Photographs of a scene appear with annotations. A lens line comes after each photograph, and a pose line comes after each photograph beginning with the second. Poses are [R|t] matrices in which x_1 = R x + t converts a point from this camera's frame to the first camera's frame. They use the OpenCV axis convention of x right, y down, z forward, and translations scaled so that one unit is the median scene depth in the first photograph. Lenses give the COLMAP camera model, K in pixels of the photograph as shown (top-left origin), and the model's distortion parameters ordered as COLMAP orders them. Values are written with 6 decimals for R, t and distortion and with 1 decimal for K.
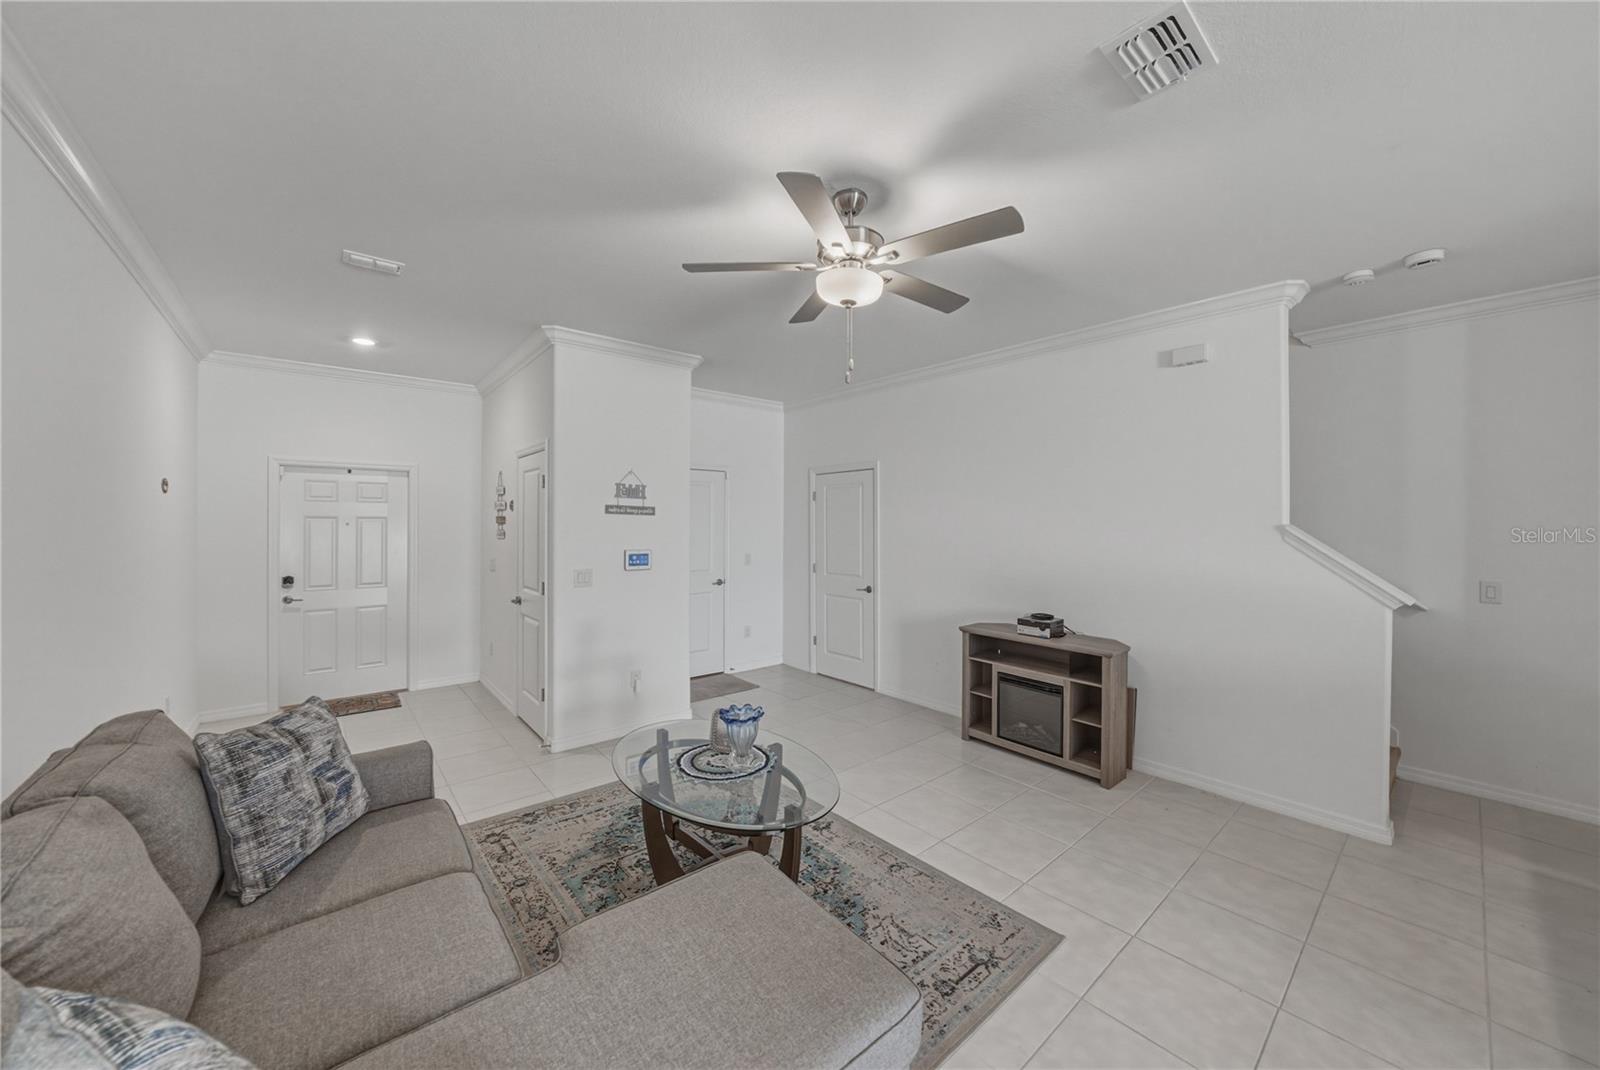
lens RADIAL K [[579.5, 0, 815.1], [0, 579.5, 523.5], [0, 0, 1]] dist [-0.016188, 0.000386]
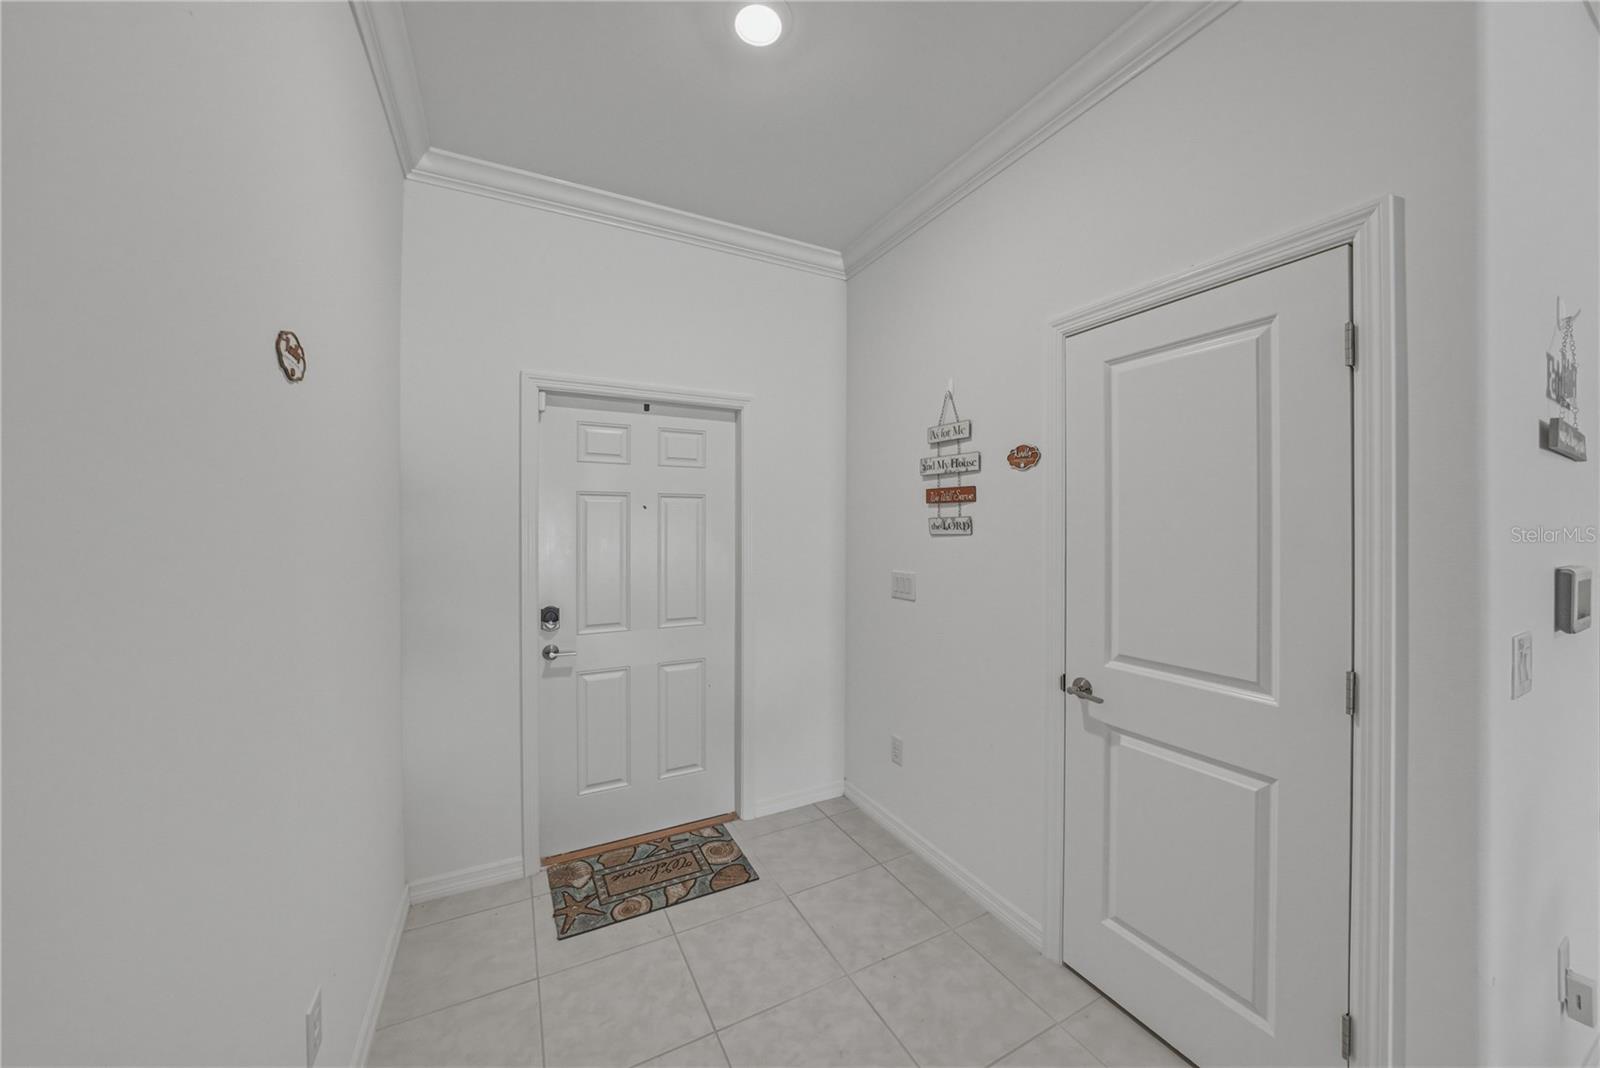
lens RADIAL K [[549.5, 0, 809.6], [0, 549.5, 523.7], [0, 0, 1]] dist [-0.017357, 0.000022]
pose [[0.978093, -0.004634, -0.208115, -0.690175], [0.003781, 0.999983, -0.004497, 0.023355], [0.208132, 0.003612, 0.978094, 0.659638]]
